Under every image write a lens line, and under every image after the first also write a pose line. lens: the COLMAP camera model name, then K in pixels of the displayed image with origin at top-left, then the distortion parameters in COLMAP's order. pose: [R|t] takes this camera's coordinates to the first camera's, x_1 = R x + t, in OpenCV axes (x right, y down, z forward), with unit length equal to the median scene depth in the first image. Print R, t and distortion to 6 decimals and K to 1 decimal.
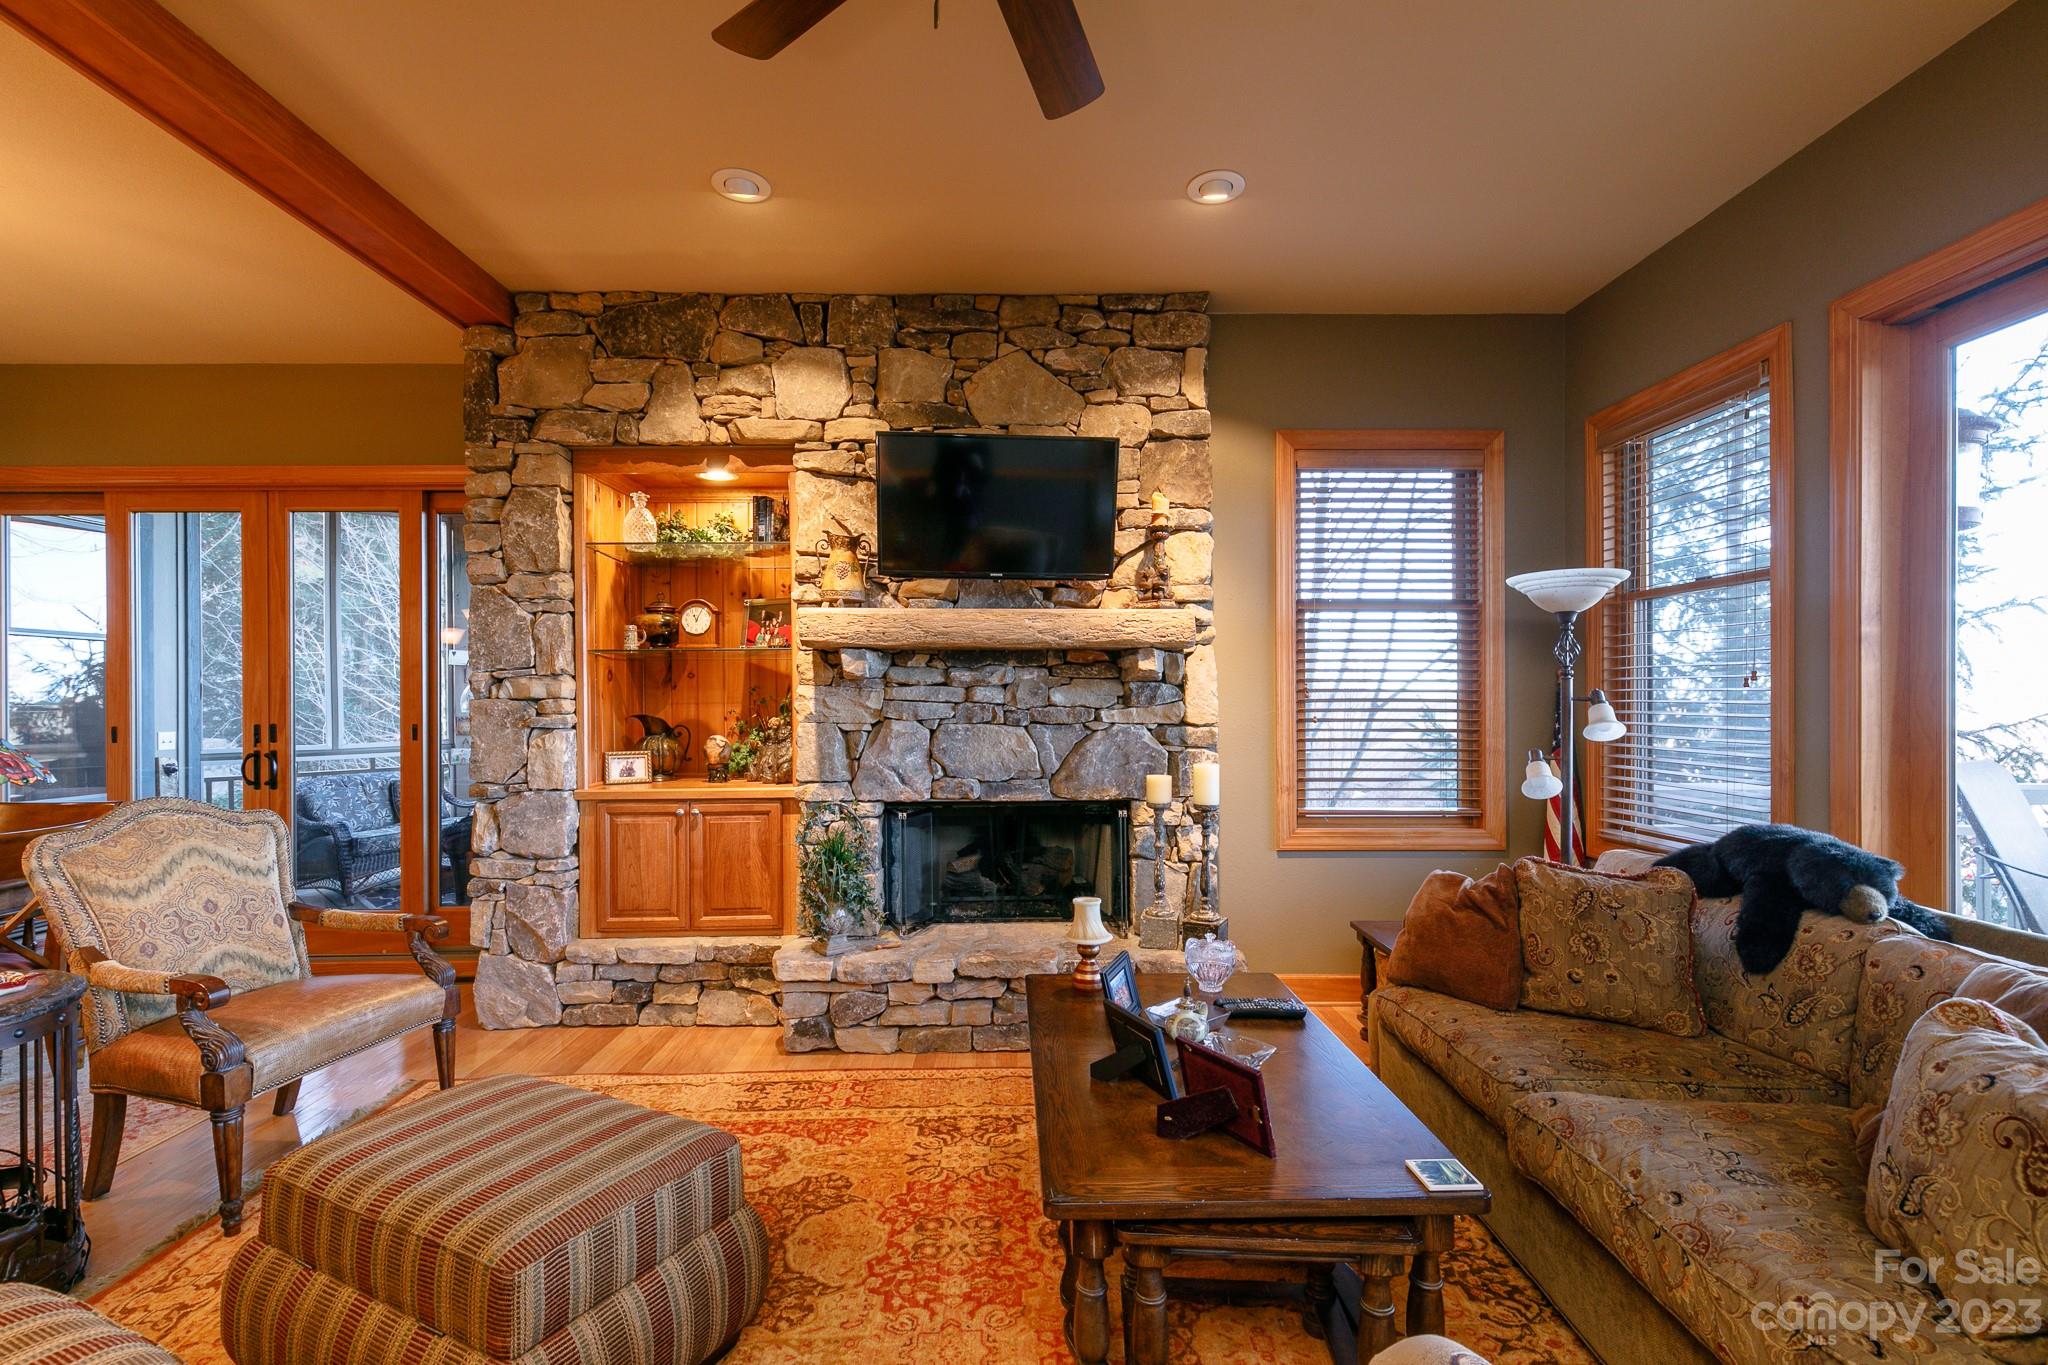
lens RADIAL K [[919.5, 0, 1031.0], [0, 919.5, 699.1], [0, 0, 1]] dist [0.008941, -0.000343]
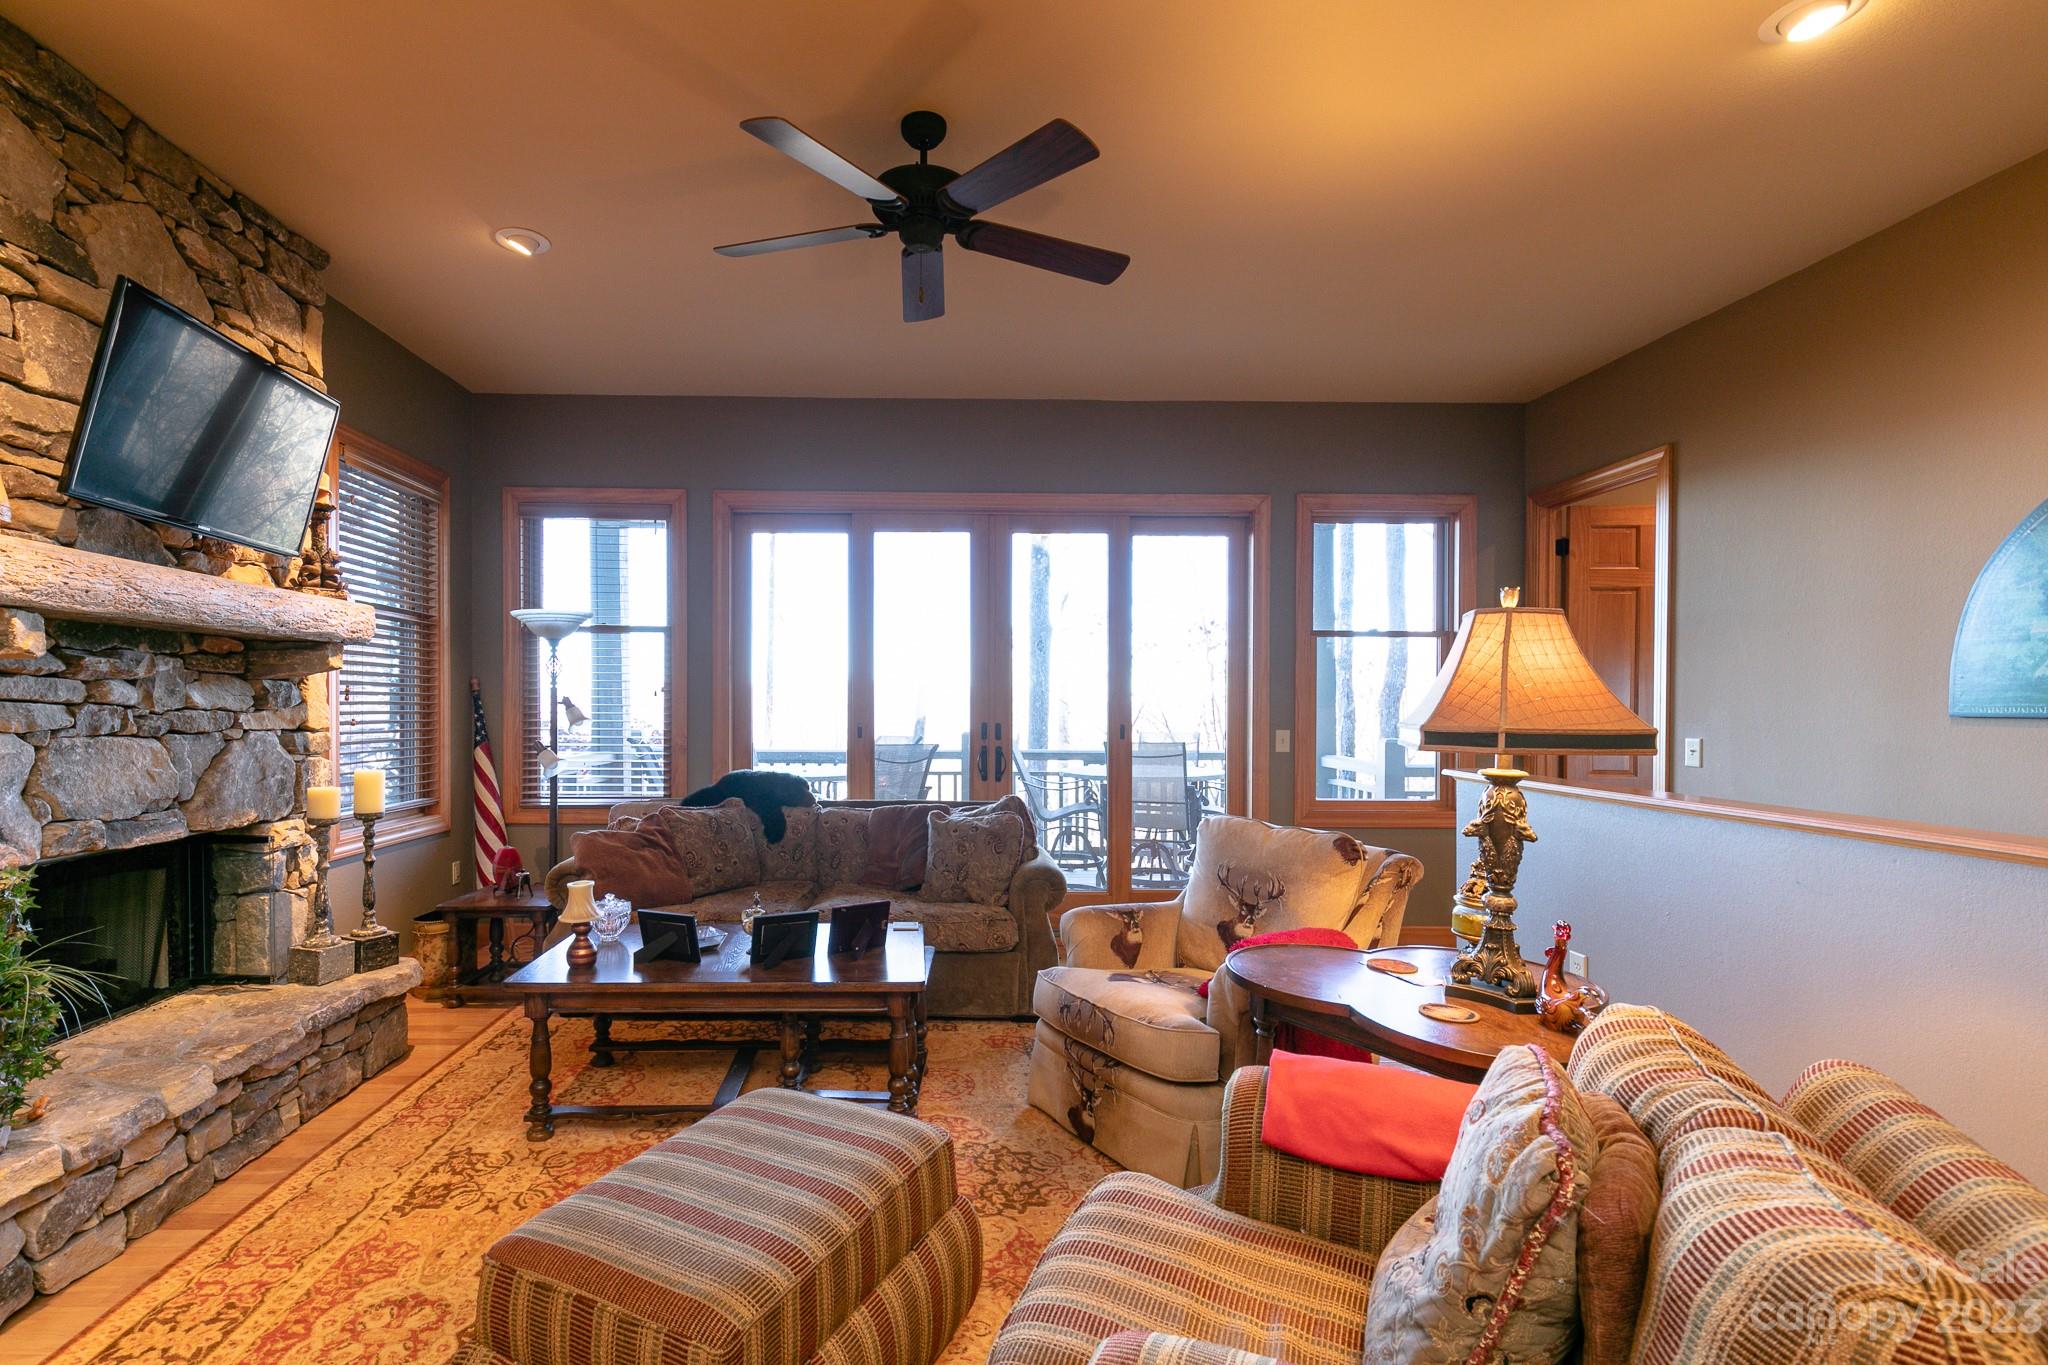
lens RADIAL K [[959.9, 0, 925.1], [0, 959.9, 707.2], [0, 0, 1]] dist [0.002951, -0.000063]
pose [[0.002202, -0.000695, 0.999997, -0.754023], [-0.005539, 0.999984, 0.000707, 0.002108], [-0.999982, -0.005541, 0.002198, 0.404666]]
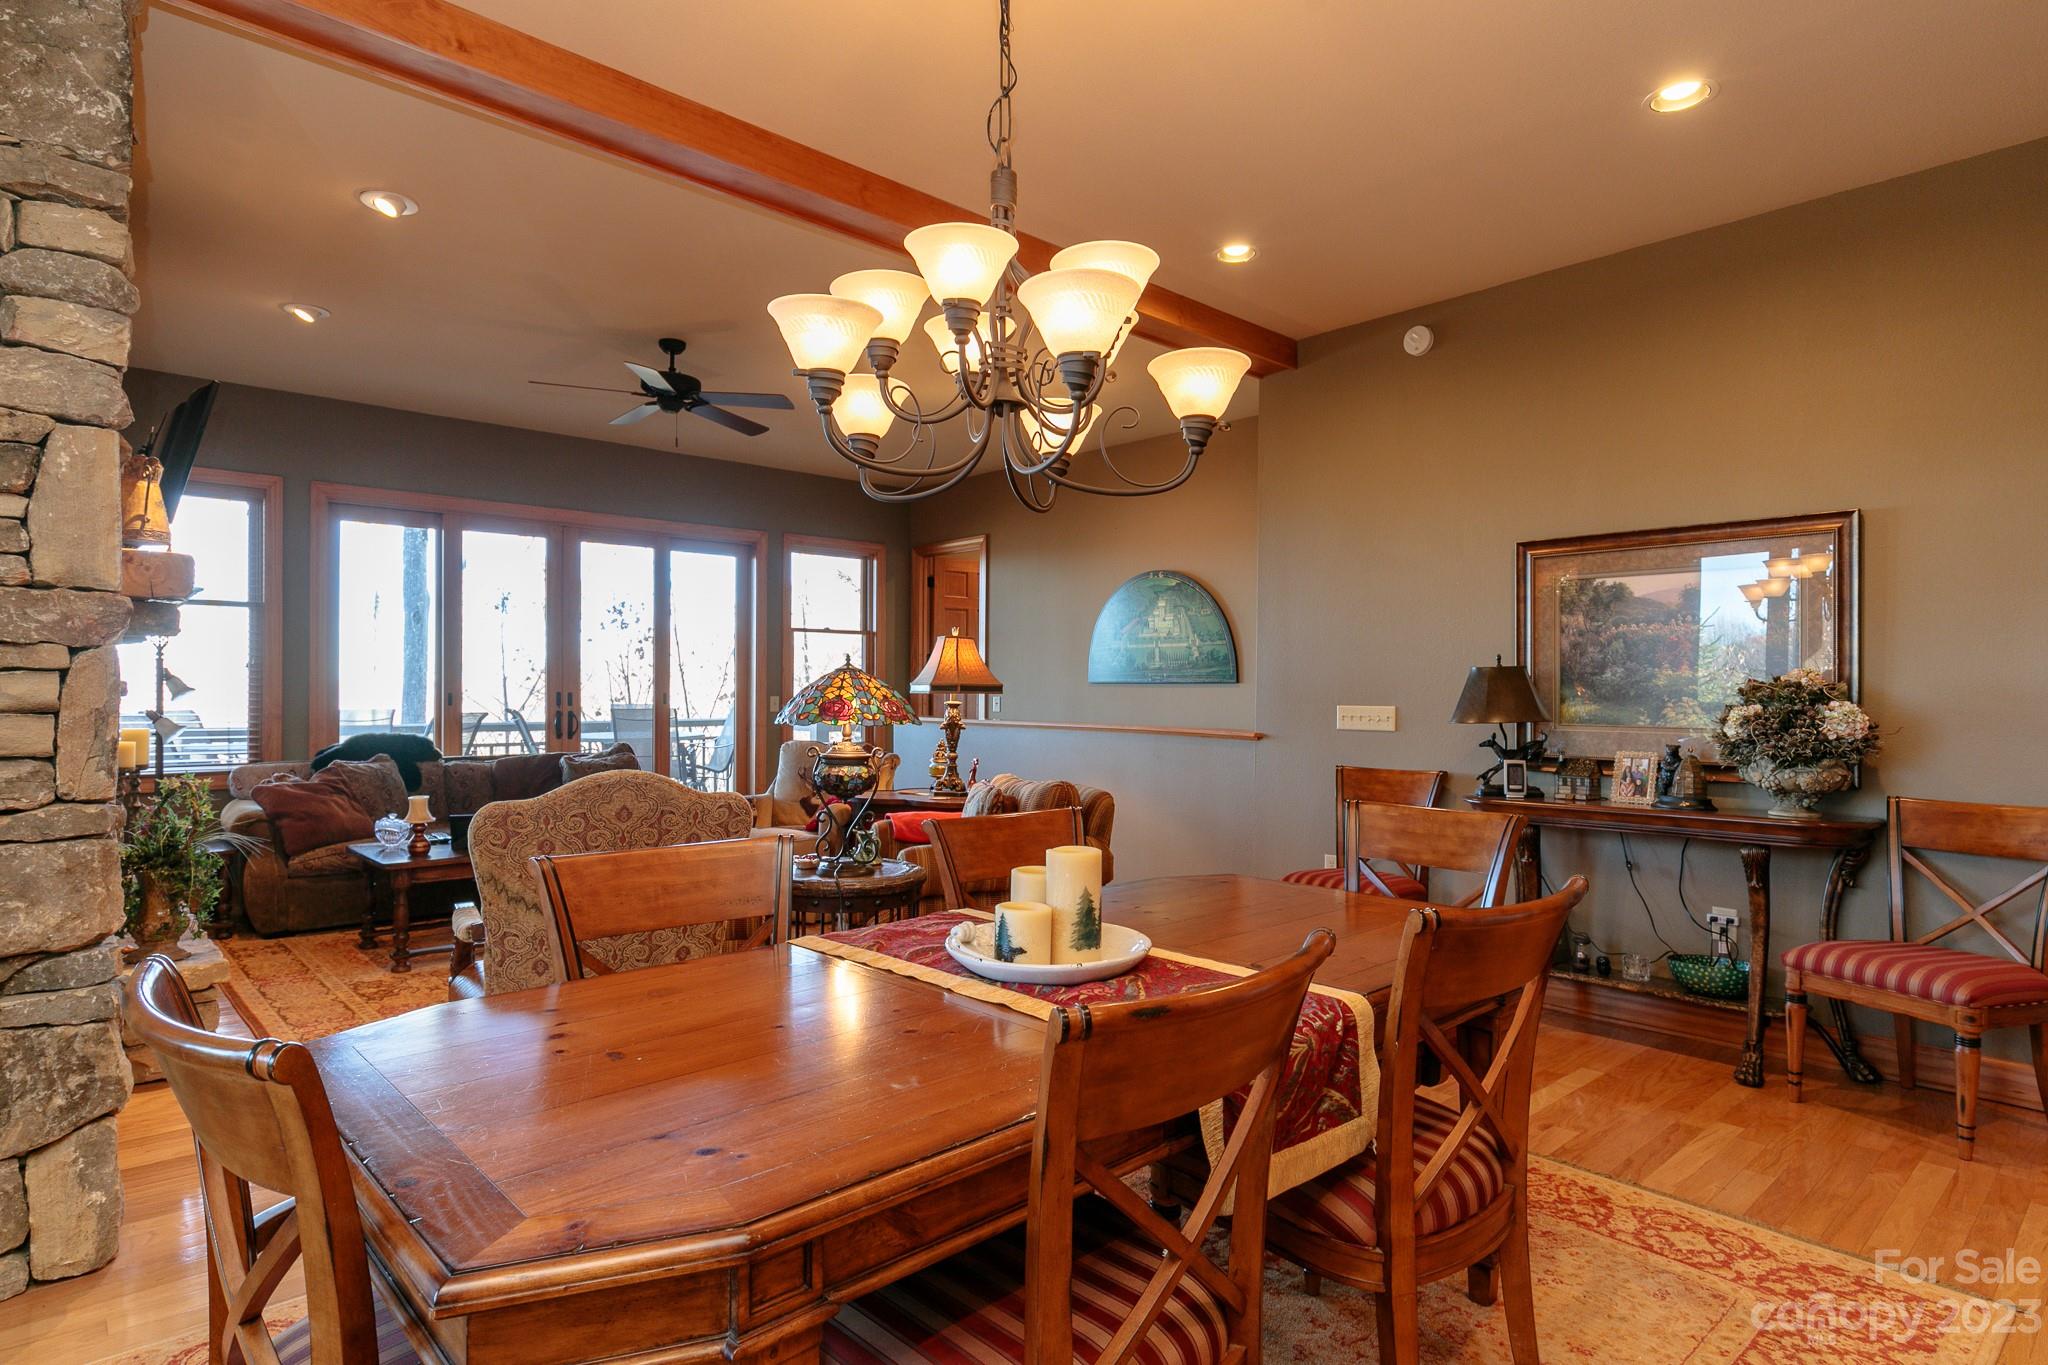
lens RADIAL K [[1093.3, 0, 1017.6], [0, 1093.3, 688.5], [0, 0, 1]] dist [-0.001013, 0.000229]
pose [[-0.659756, -0.000208, 0.751480, -1.415716], [-0.002878, 0.999993, -0.002250, 0.021387], [-0.751474, -0.003647, -0.659752, 1.019428]]
